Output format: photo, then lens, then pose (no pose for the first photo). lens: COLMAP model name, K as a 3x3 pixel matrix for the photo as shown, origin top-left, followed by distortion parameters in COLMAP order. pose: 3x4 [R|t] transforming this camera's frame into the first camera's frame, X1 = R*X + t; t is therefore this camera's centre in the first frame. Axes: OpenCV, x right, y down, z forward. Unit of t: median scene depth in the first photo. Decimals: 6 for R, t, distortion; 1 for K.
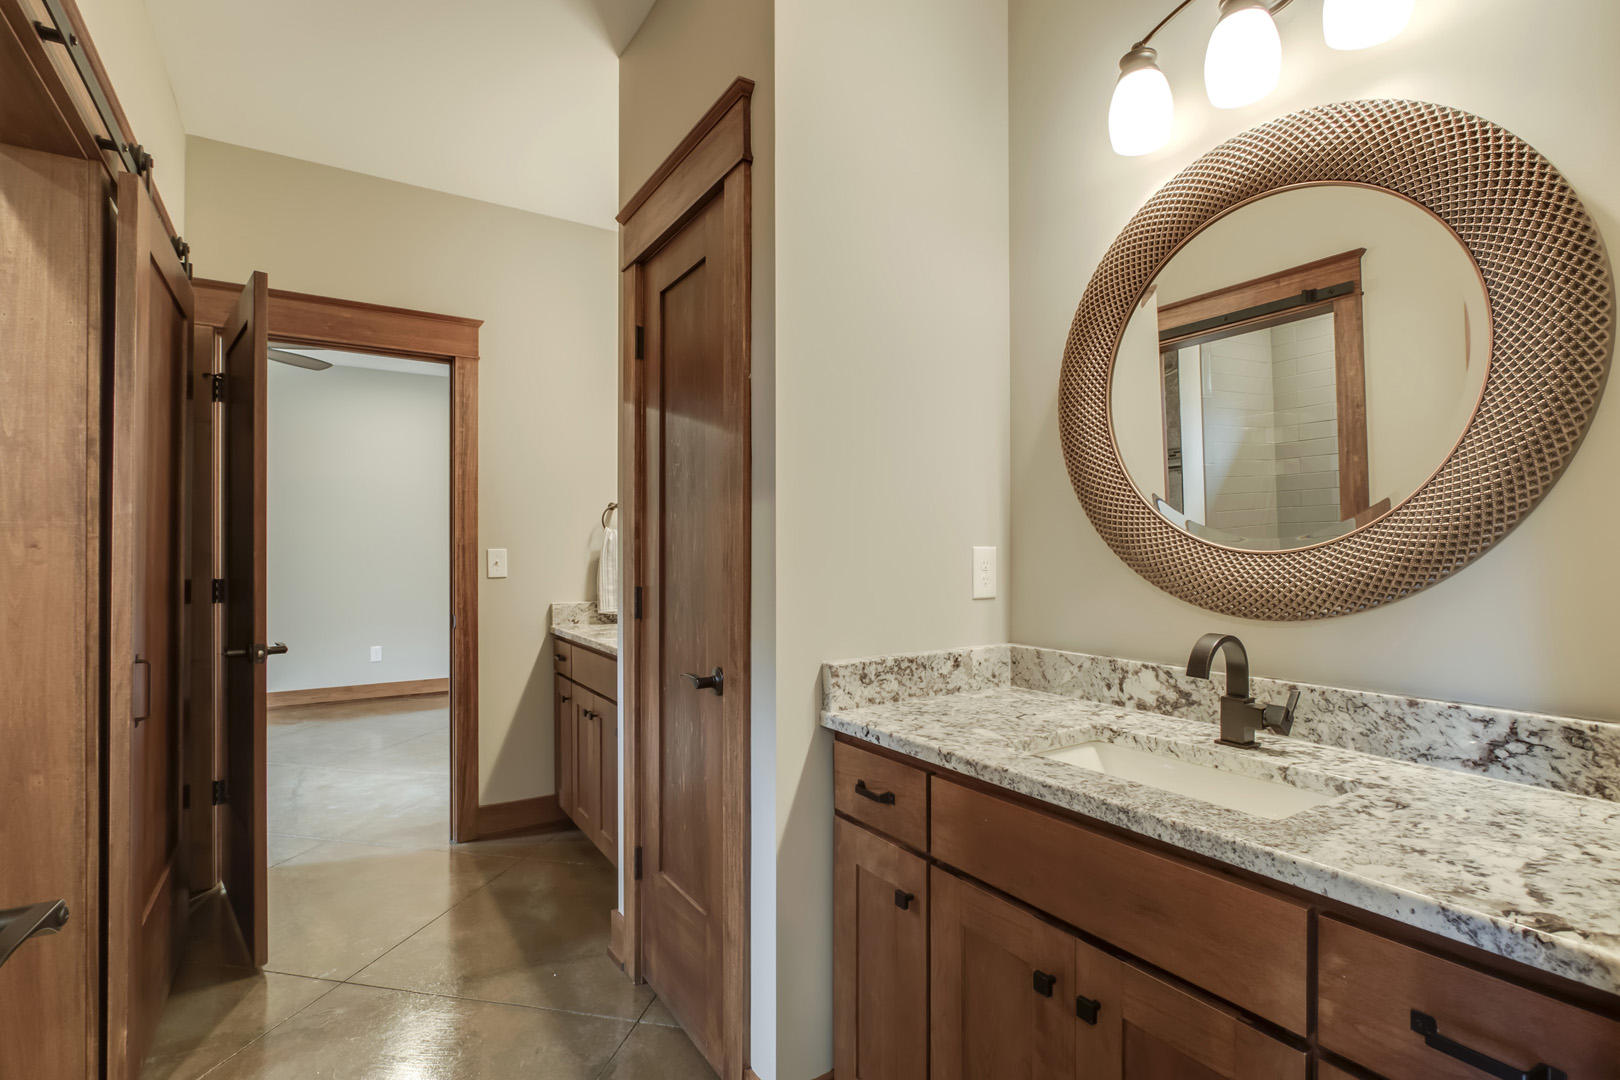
lens RADIAL K [[780.7, 0, 814.3], [0, 780.7, 538.1], [0, 0, 1]] dist [-0.018689, 0.003680]
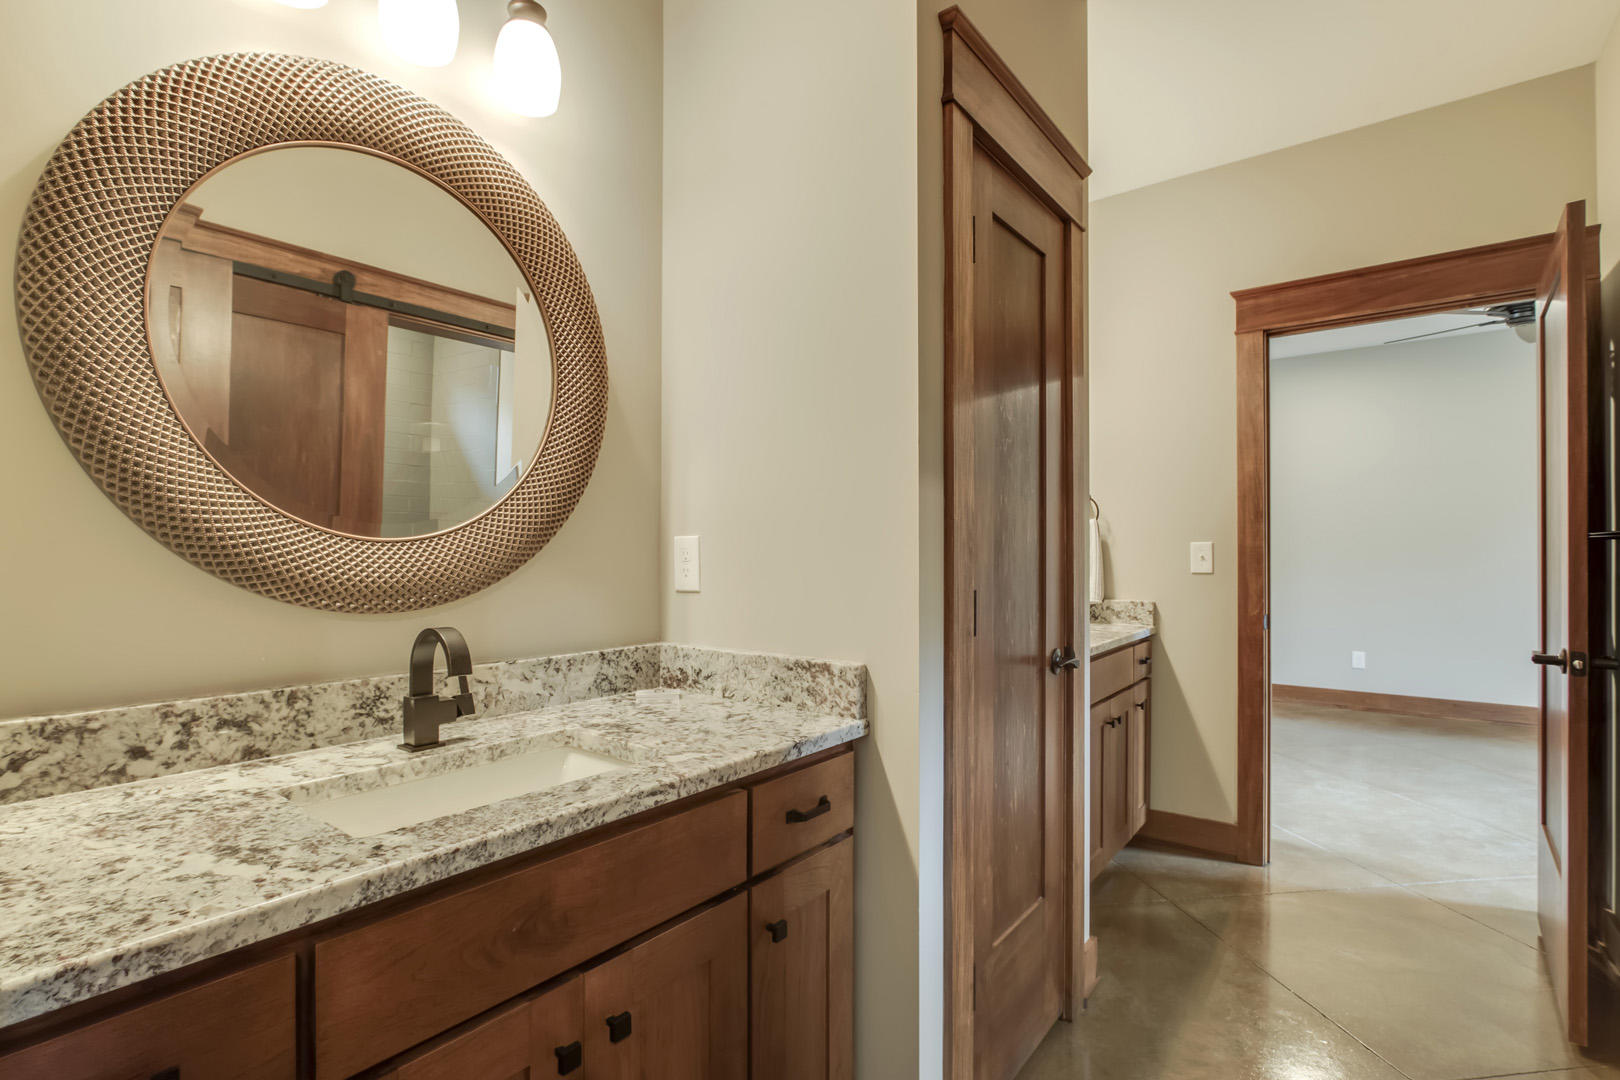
lens RADIAL K [[780.7, 0, 816.1], [0, 780.7, 543.0], [0, 0, 1]] dist [-0.018689, 0.003680]
pose [[-0.339877, 0.013063, 0.940379, -0.638881], [-0.014944, 0.999702, -0.019288, 0.037869], [-0.940351, -0.020608, -0.339581, 1.114203]]
